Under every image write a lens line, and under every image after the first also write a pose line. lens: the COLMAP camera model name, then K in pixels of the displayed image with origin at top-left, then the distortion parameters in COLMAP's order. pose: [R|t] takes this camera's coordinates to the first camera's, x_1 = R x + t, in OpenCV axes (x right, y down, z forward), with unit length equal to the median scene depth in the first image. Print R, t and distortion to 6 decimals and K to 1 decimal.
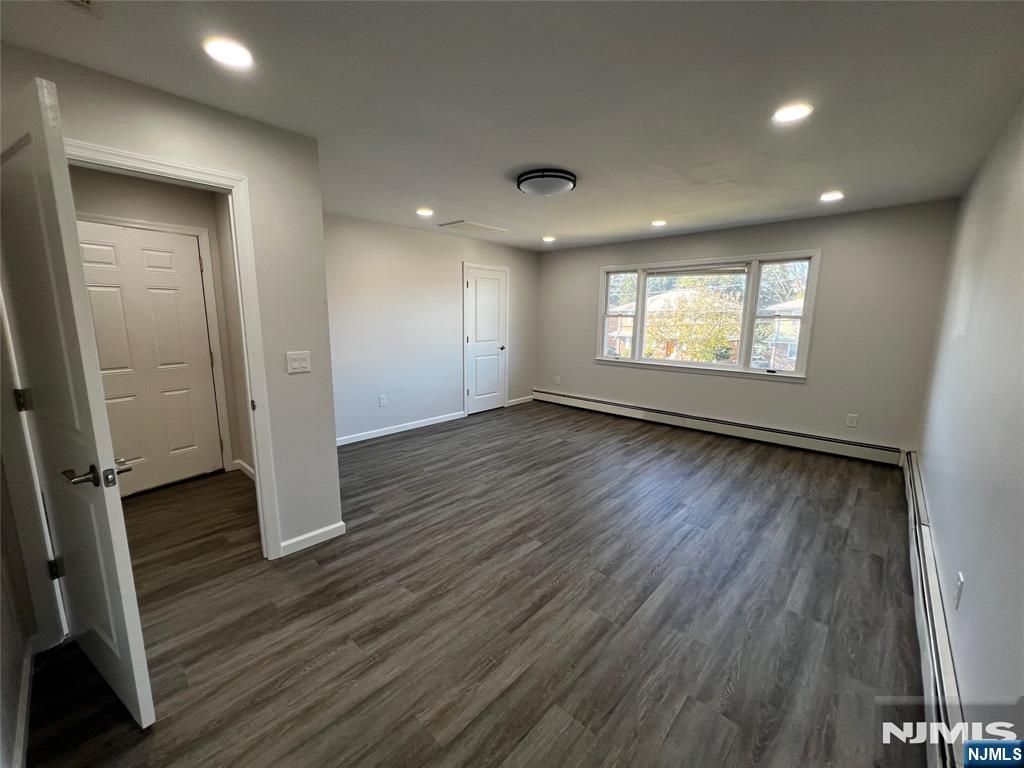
lens RADIAL K [[411.3, 0, 511.5], [0, 411.3, 383.1], [0, 0, 1]] dist [0.001653, 0.000192]
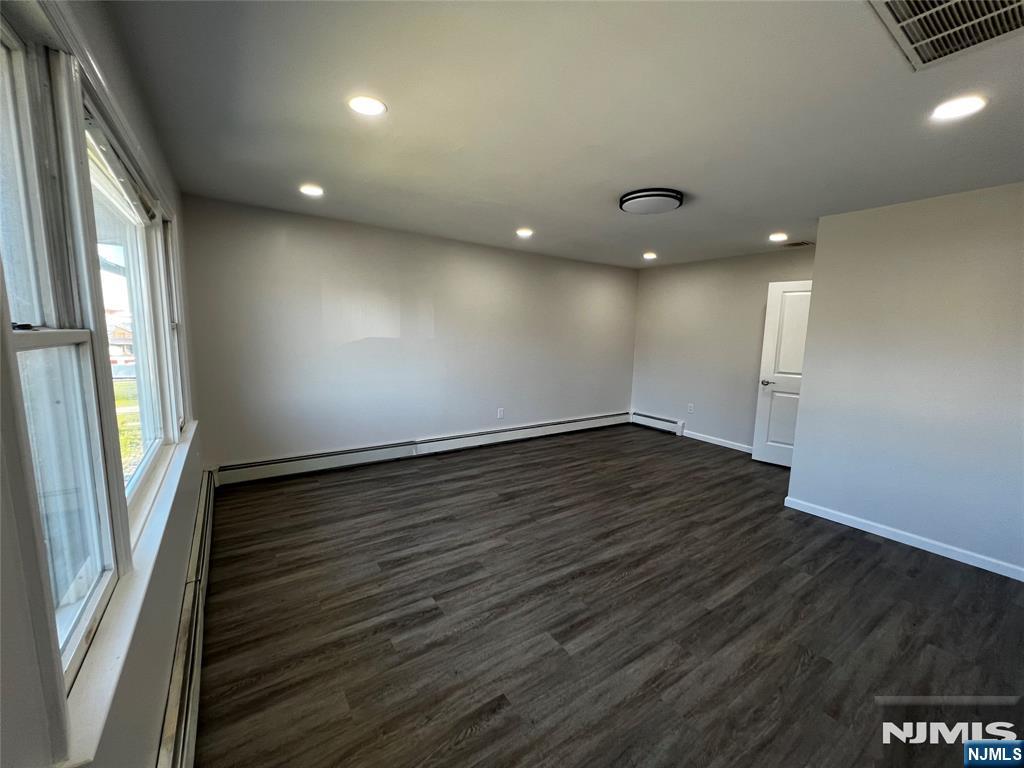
lens RADIAL K [[411.3, 0, 512.2], [0, 411.3, 384.4], [0, 0, 1]] dist [0.001653, 0.000192]
pose [[-0.974220, -0.064257, 0.216255, 0.136316], [0.002961, 0.954855, 0.297058, -0.296208], [-0.225580, 0.290040, -0.930048, 1.717474]]
